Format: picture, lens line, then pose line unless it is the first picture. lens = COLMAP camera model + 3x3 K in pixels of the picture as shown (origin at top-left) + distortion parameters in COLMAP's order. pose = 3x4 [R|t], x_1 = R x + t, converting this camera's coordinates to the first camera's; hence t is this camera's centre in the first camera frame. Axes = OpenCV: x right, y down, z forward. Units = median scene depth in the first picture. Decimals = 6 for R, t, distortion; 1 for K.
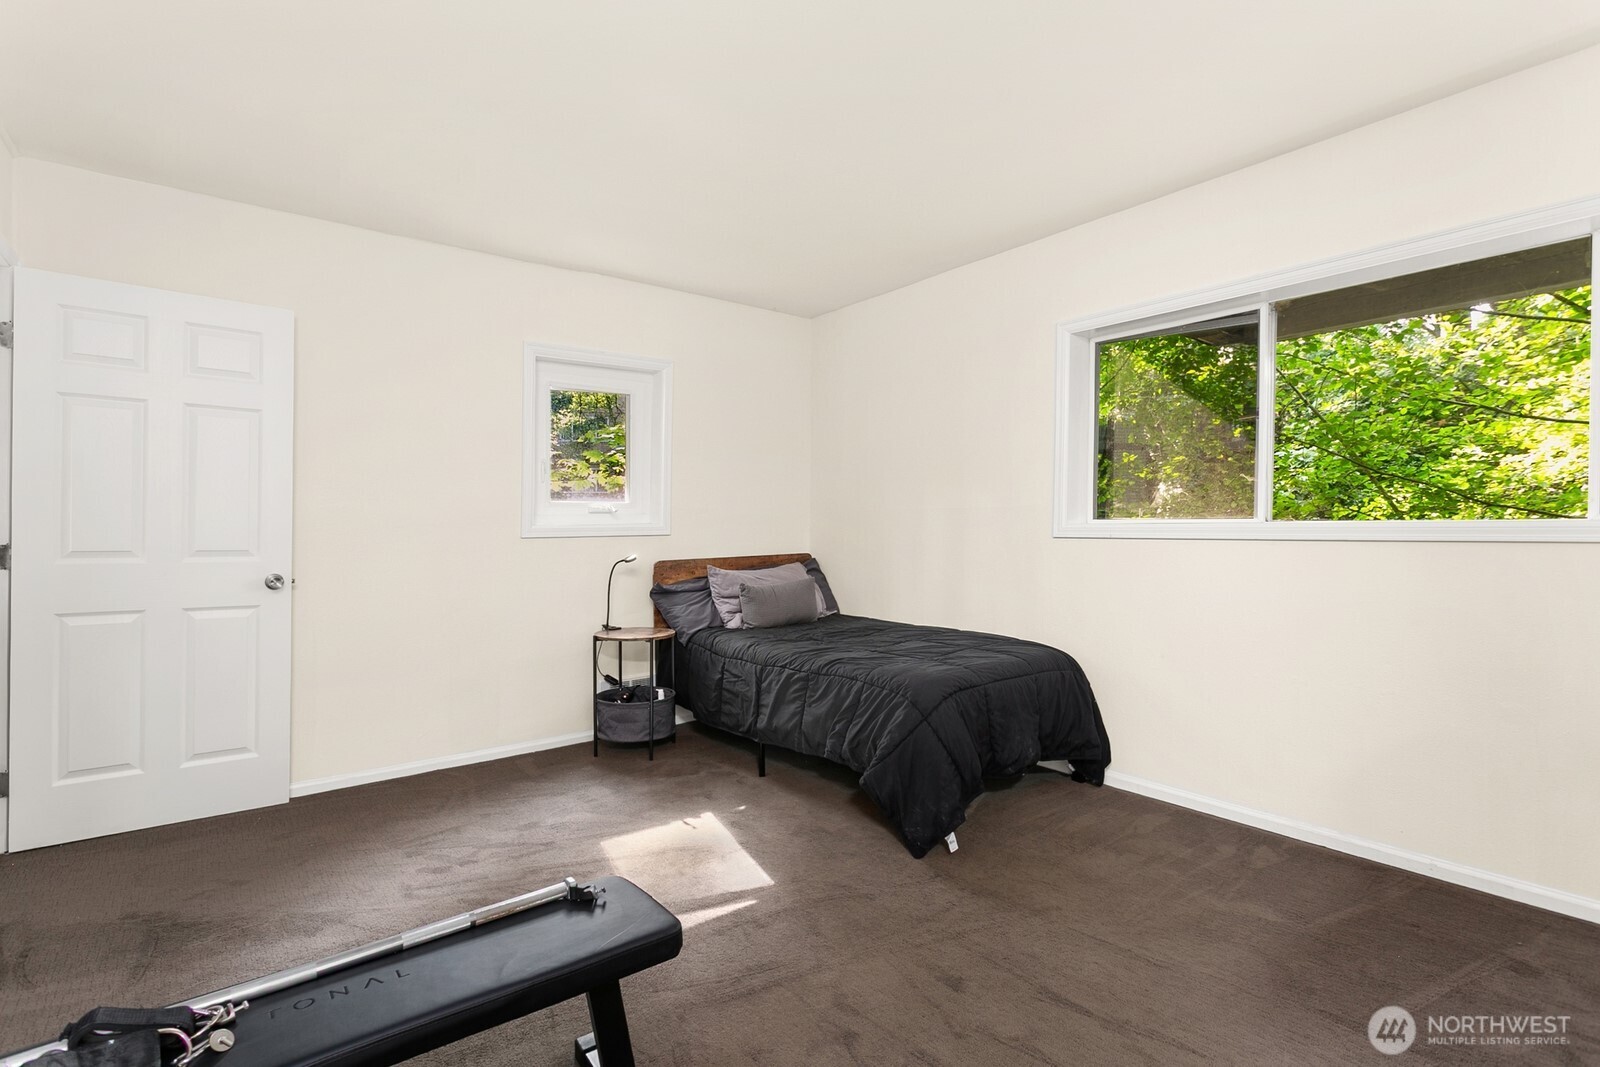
lens RADIAL K [[791.3, 0, 831.5], [0, 791.3, 529.0], [0, 0, 1]] dist [-0.000174, 0.000127]
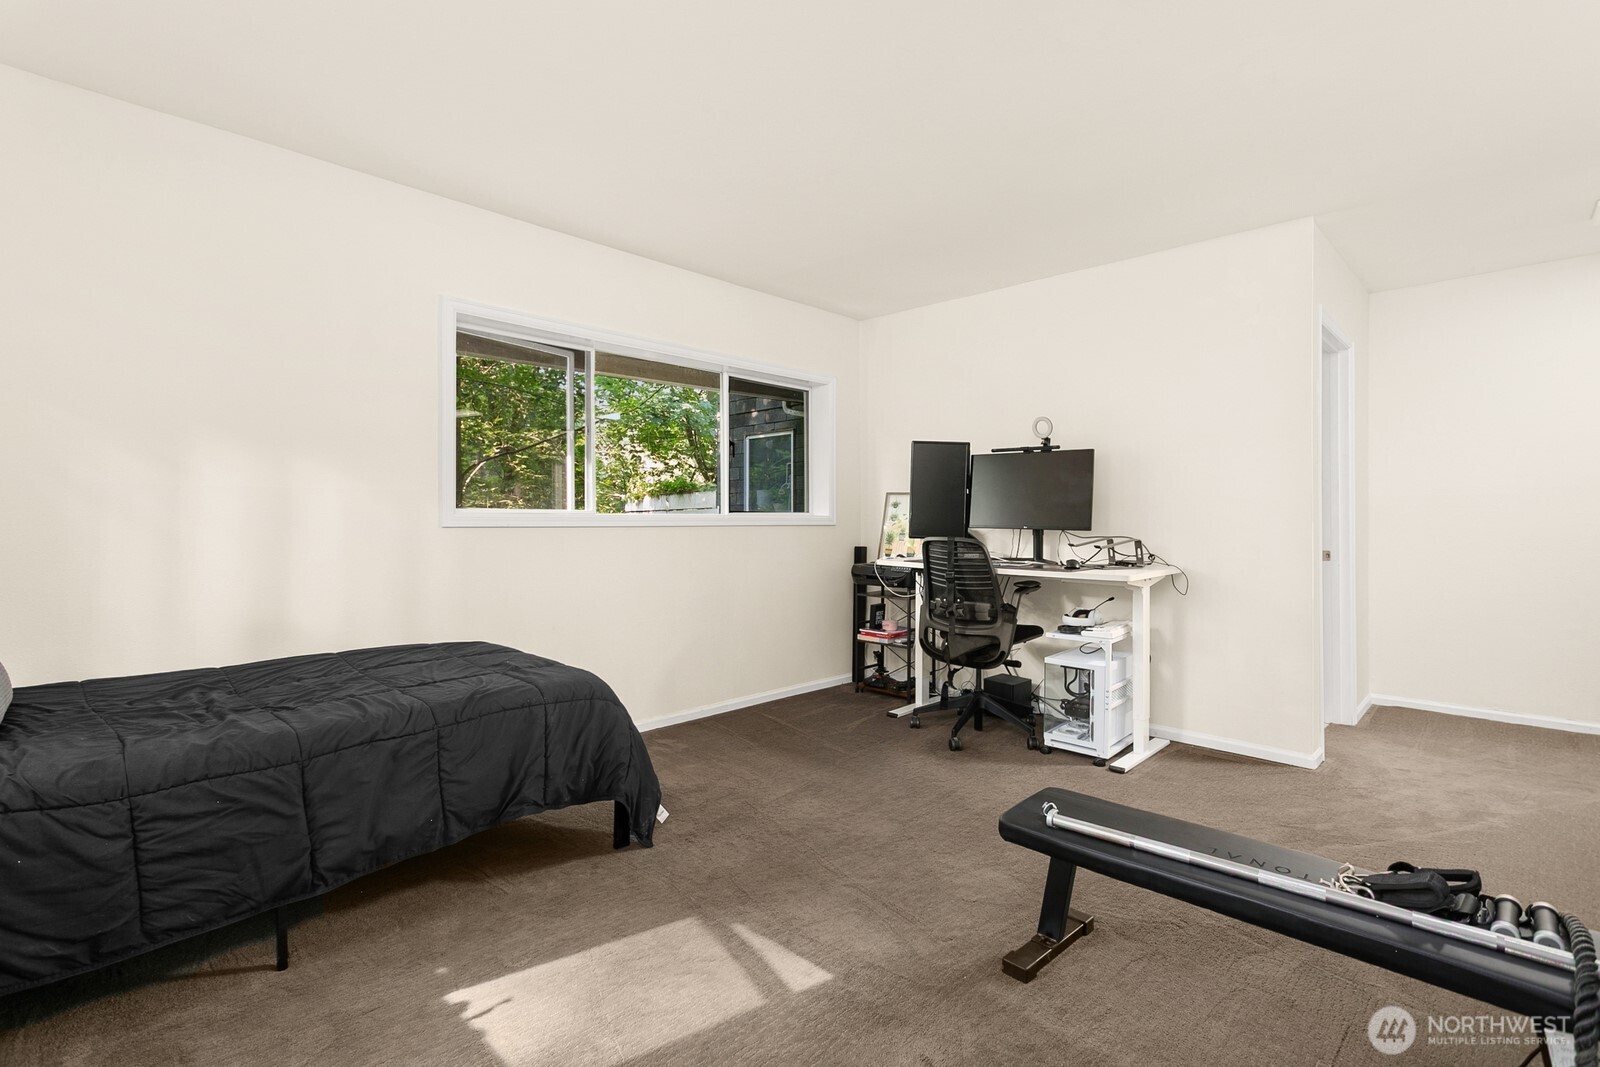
lens RADIAL K [[757.9, 0, 802.3], [0, 757.9, 515.0], [0, 0, 1]] dist [0.001214, 0.001192]
pose [[-0.115916, 0.001824, 0.993257, -0.700081], [0.007779, 0.999969, -0.000928, 0.000182], [-0.993229, 0.007619, -0.115927, 0.744200]]
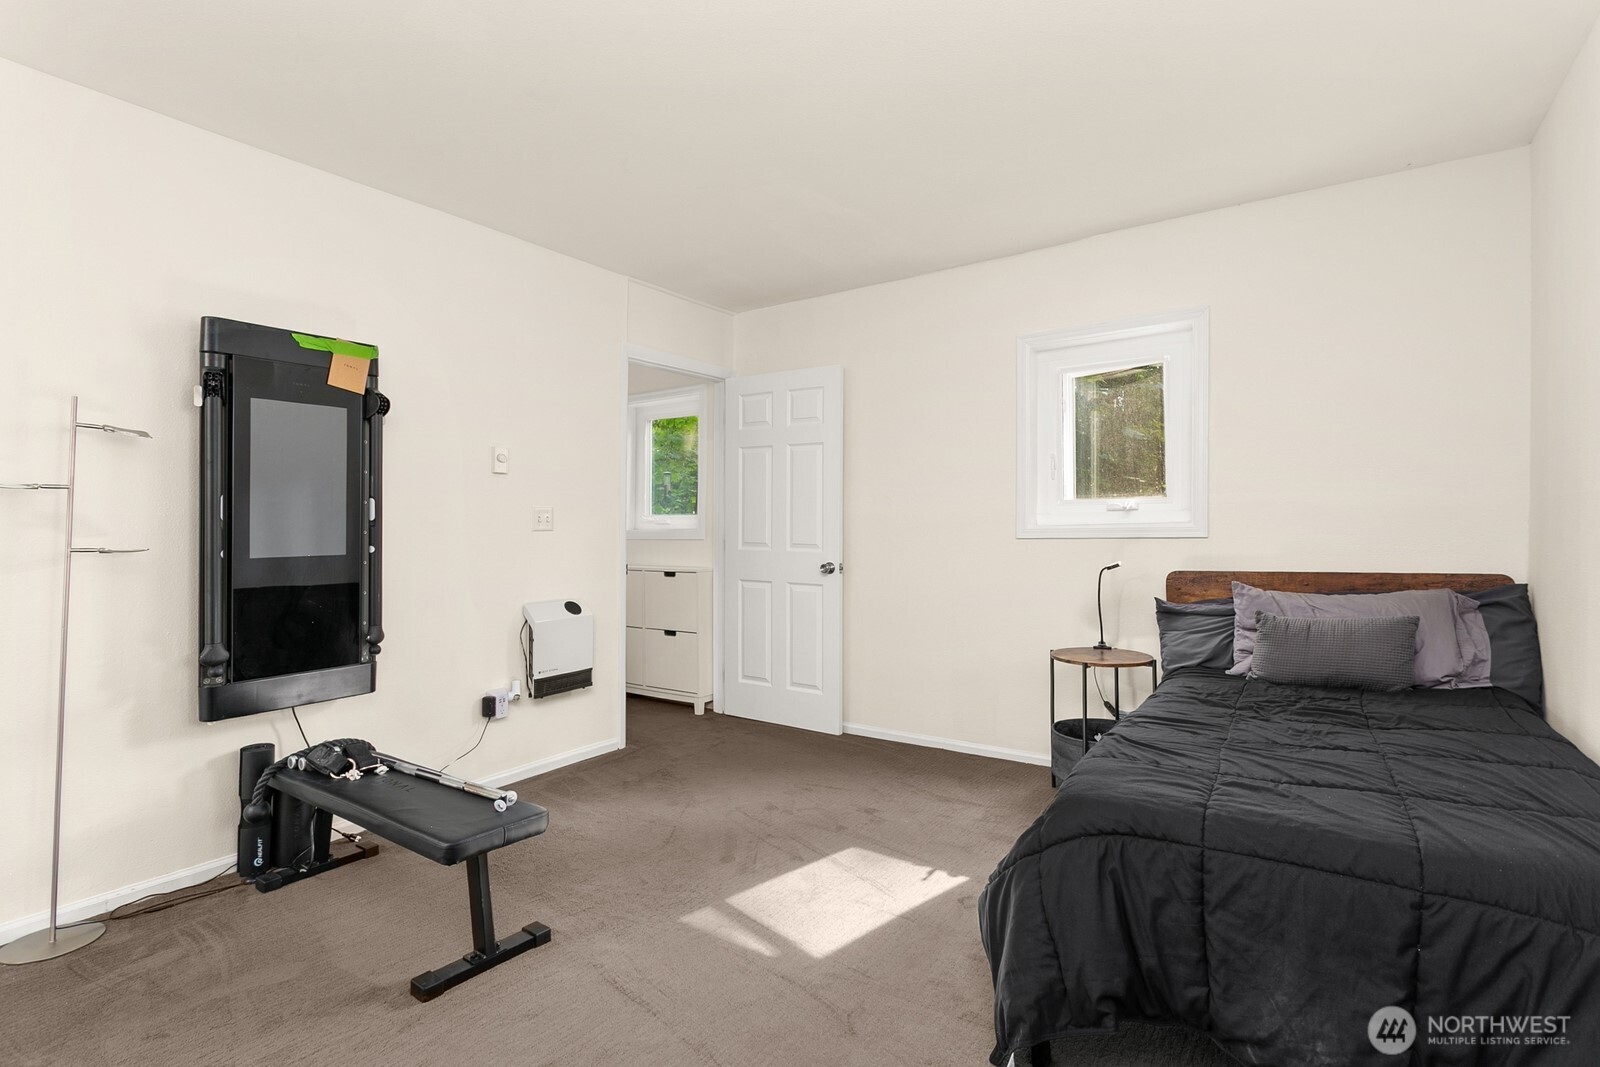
lens RADIAL K [[760.1, 0, 804.7], [0, 760.1, 527.9], [0, 0, 1]] dist [-0.001213, 0.000186]
pose [[0.271652, -0.006418, -0.962374, 0.511005], [-0.006895, 0.999939, -0.008615, 0.009125], [0.962371, 0.008976, 0.271592, 0.579104]]
